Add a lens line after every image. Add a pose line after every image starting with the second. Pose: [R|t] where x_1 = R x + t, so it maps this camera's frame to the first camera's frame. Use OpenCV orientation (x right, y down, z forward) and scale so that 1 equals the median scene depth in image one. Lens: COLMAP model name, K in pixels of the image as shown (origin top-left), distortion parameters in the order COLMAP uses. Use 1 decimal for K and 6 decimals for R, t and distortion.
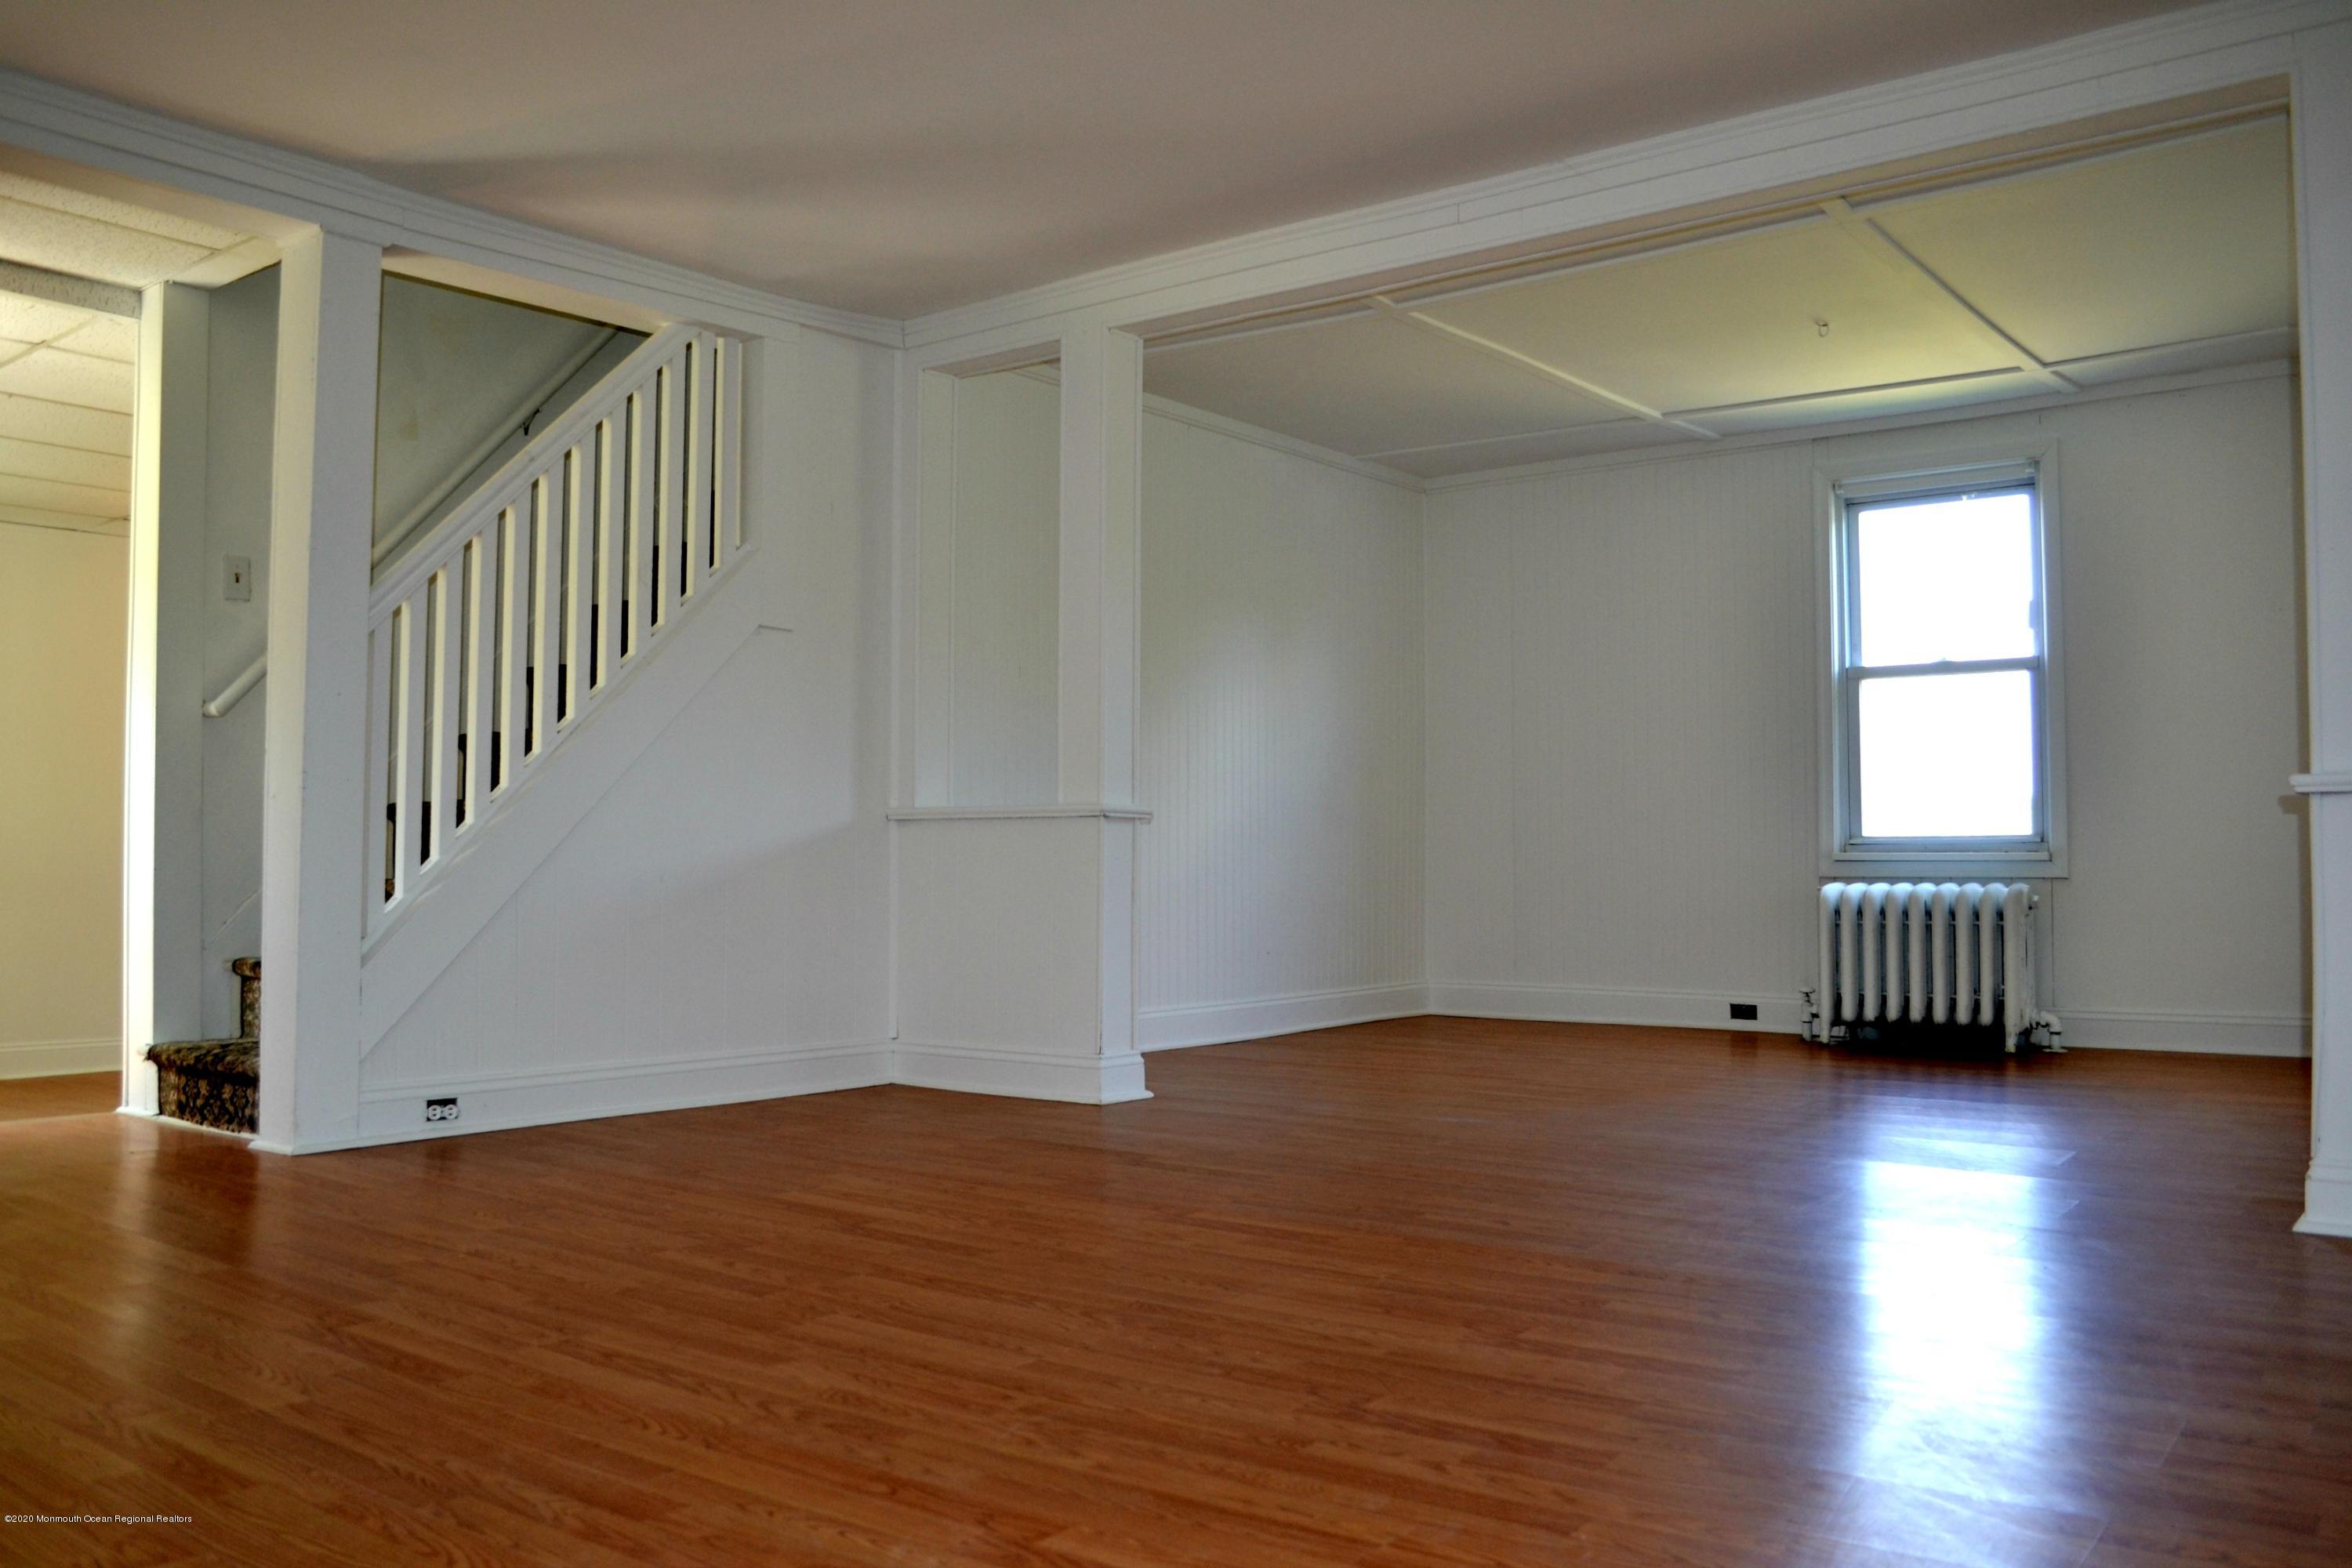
lens RADIAL K [[1932.0, 0, 1186.6], [0, 1932.0, 834.5], [0, 0, 1]] dist [-0.081576, 0.008079]
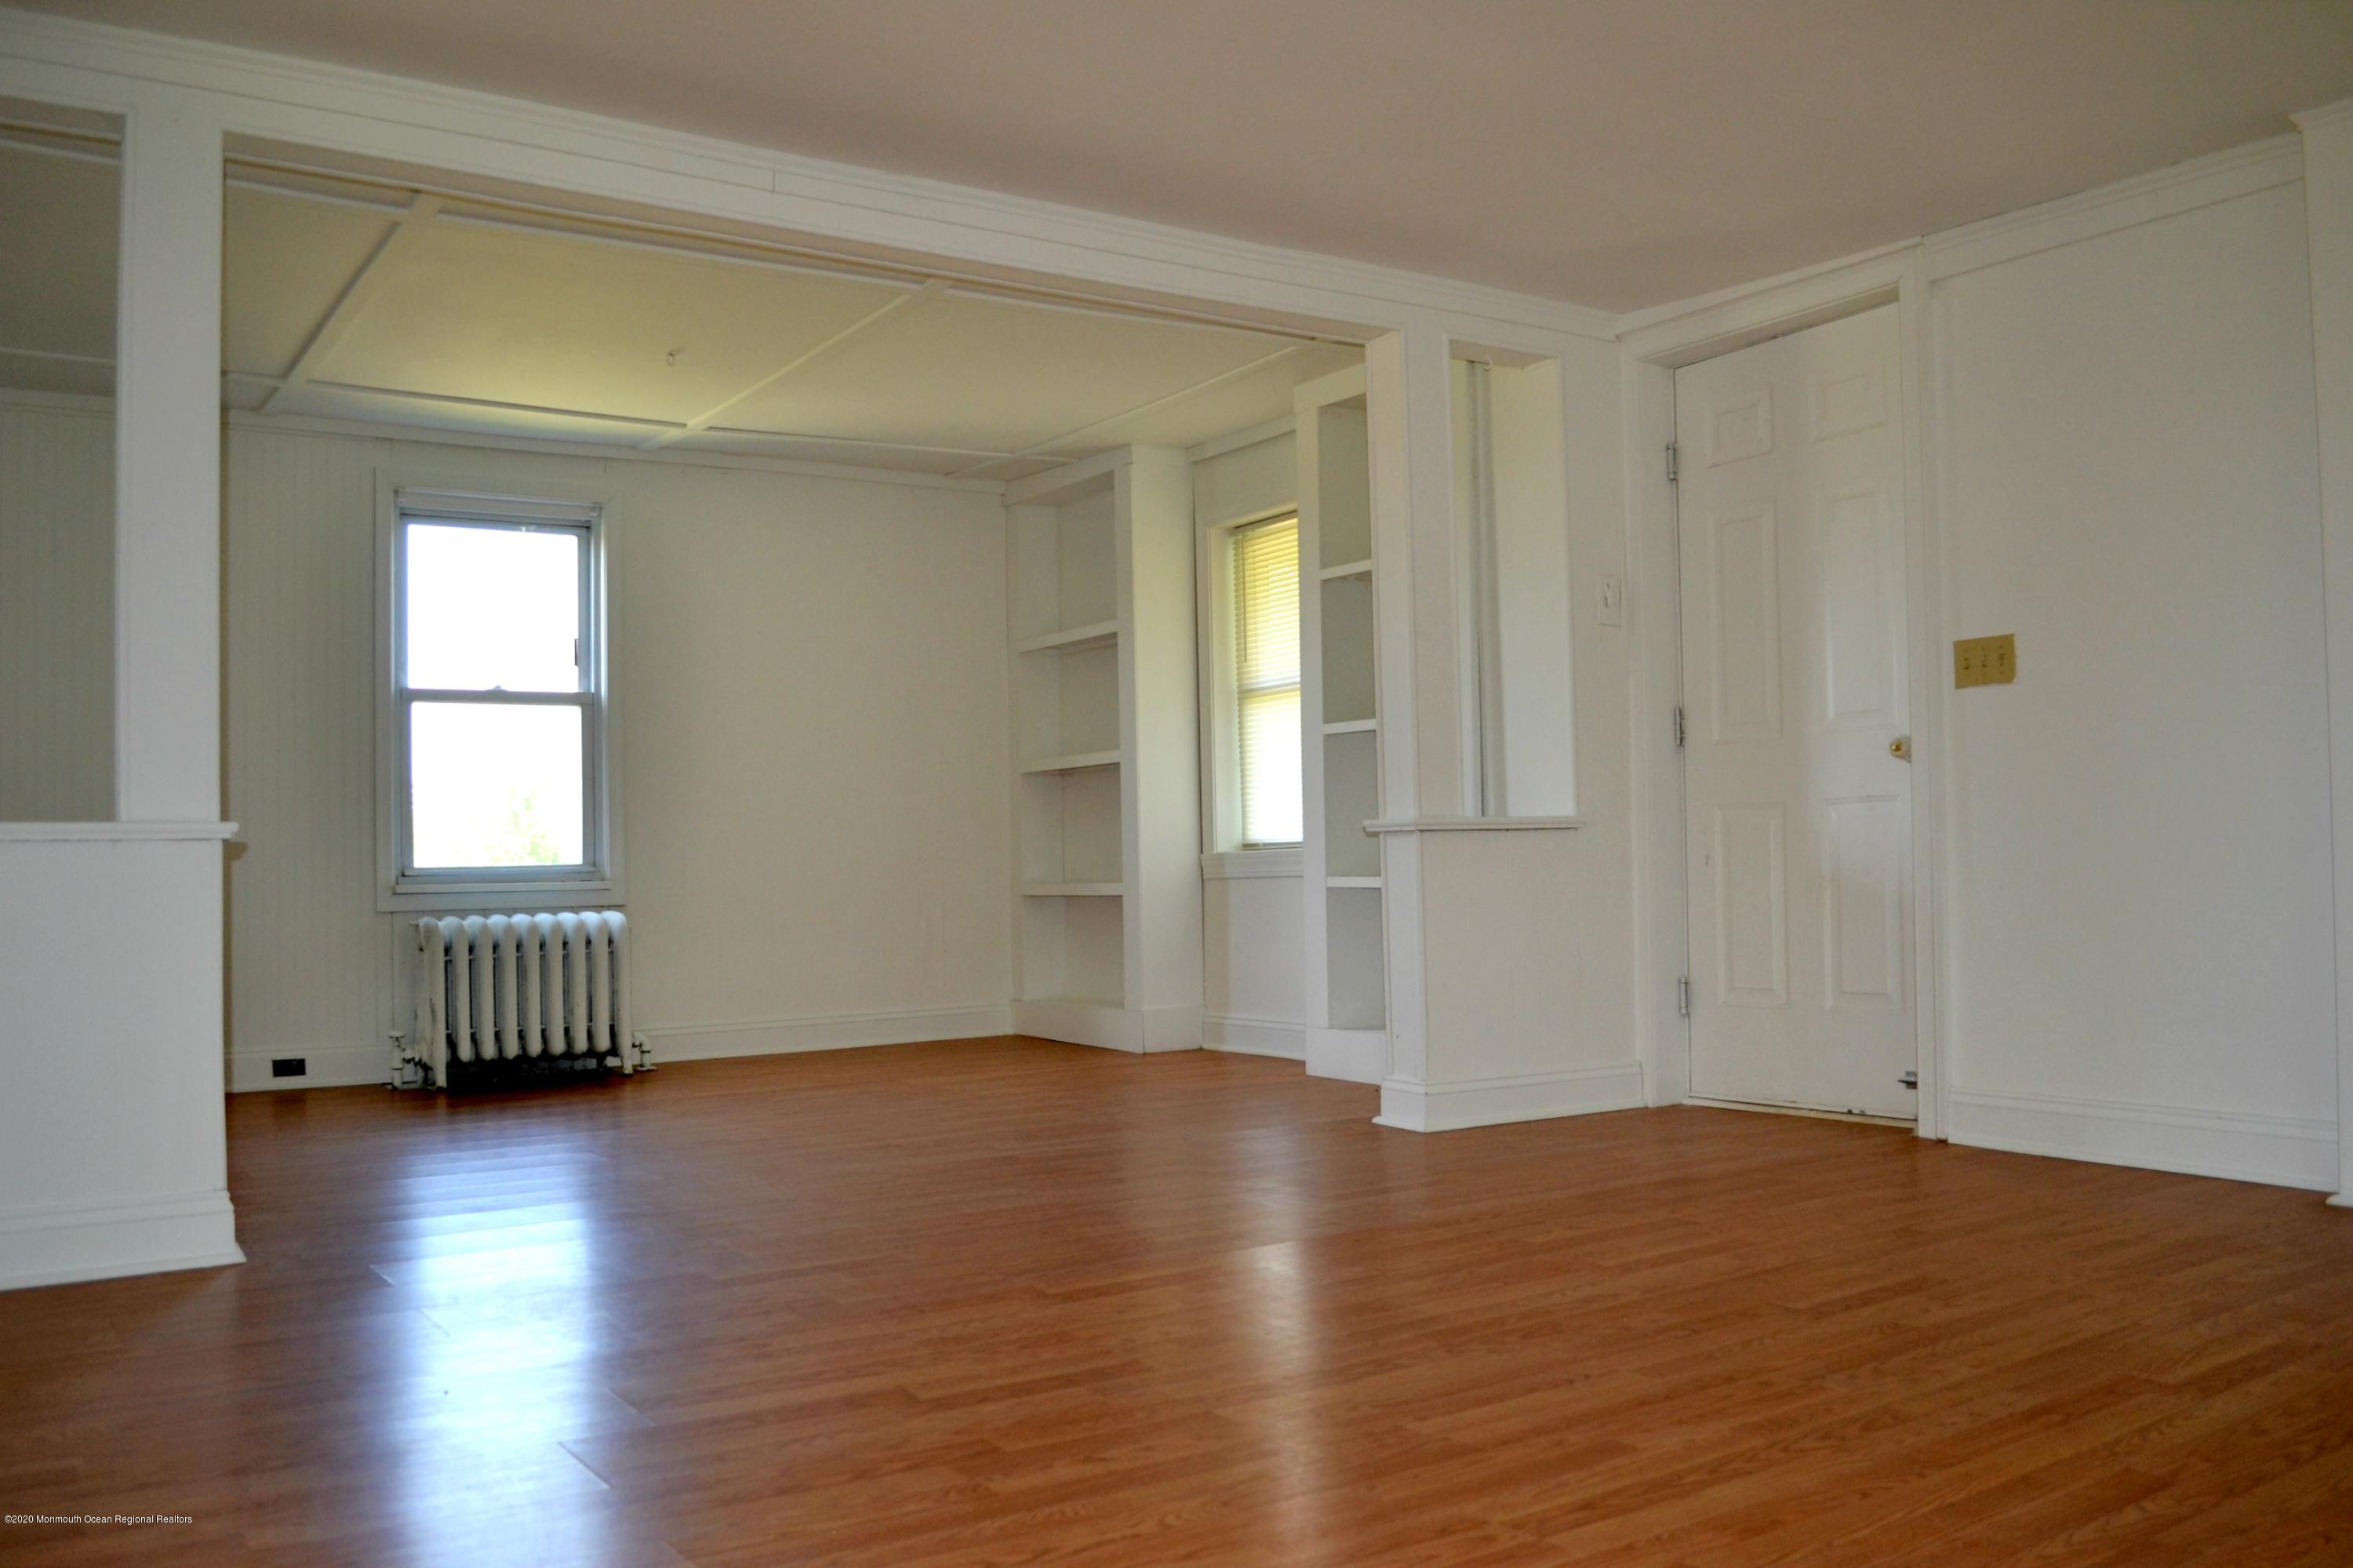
lens RADIAL K [[1932.9, 0, 1187.1], [0, 1932.9, 834.5], [0, 0, 1]] dist [-0.081576, 0.008079]
pose [[0.294856, 0.010292, 0.955486, -1.076561], [0.007789, 0.999883, -0.013174, 0.000025], [-0.955510, 0.011327, 0.294742, 0.885940]]
